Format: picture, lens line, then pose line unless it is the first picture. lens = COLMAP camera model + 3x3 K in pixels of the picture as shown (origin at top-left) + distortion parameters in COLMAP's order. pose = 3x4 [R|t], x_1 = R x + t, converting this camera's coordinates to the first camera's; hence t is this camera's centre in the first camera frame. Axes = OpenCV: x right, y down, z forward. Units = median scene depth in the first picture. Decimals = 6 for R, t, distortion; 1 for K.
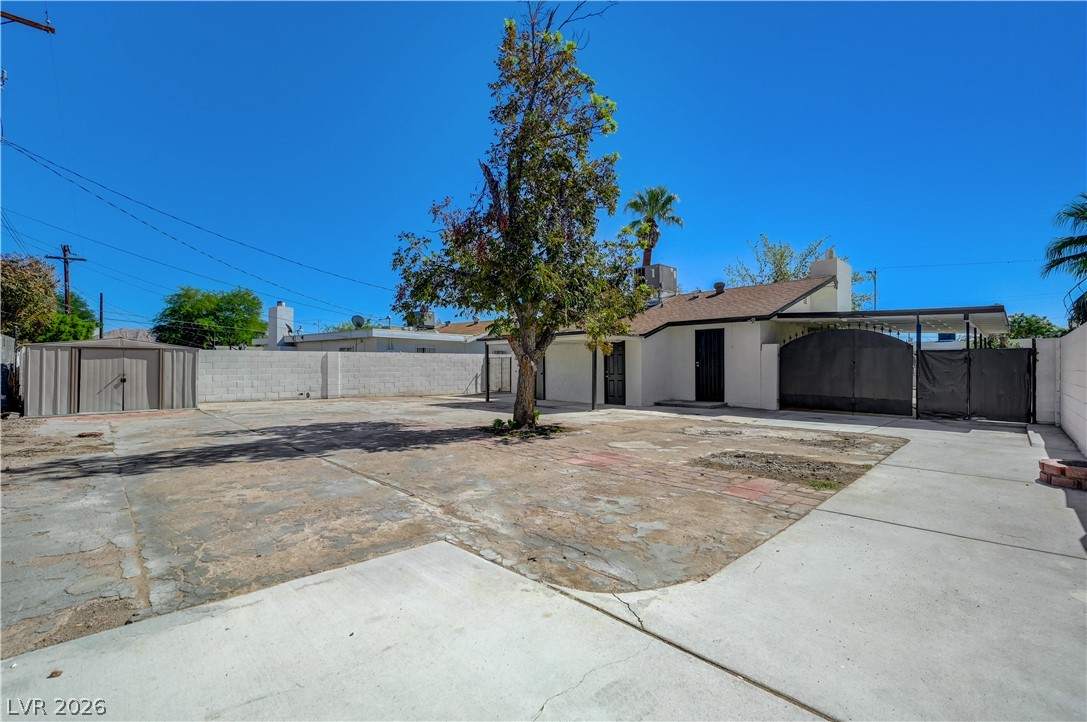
lens RADIAL K [[460.4, 0, 545.5], [0, 460.4, 356.6], [0, 0, 1]] dist [-0.000265, -0.000276]
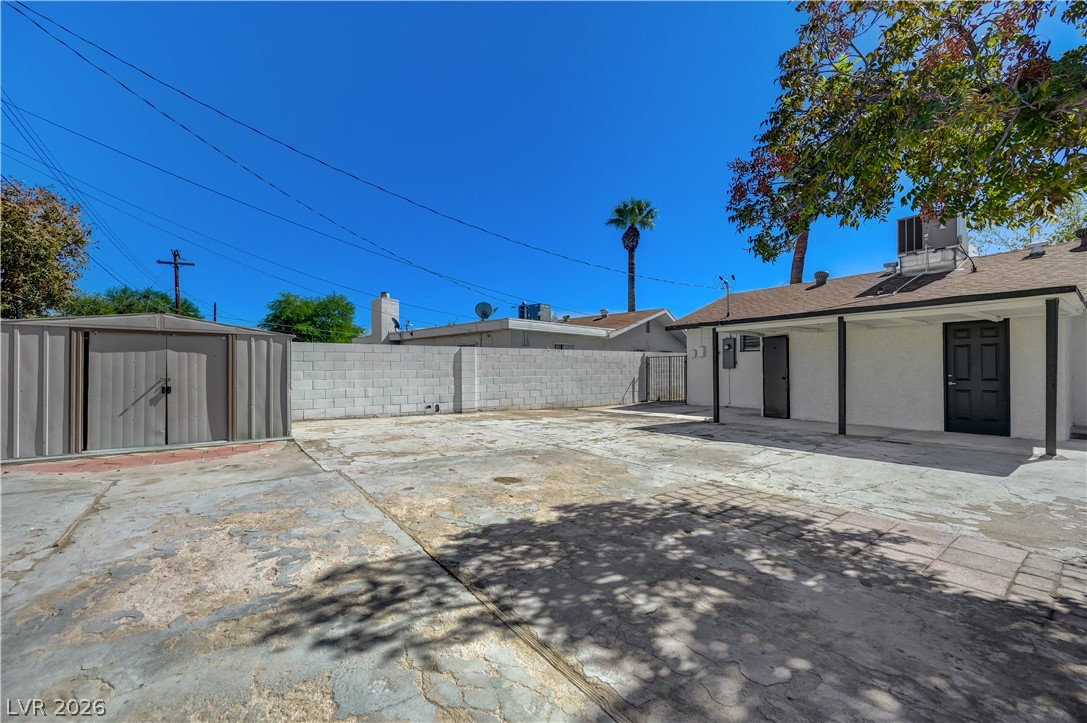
lens RADIAL K [[430.1, 0, 544.3], [0, 430.1, 363.5], [0, 0, 1]] dist [-0.001078, -0.000039]
pose [[0.991891, -0.003381, -0.127046, -0.266143], [0.004023, 0.999980, 0.004793, 0.012626], [0.127027, -0.005266, 0.991885, 0.362932]]
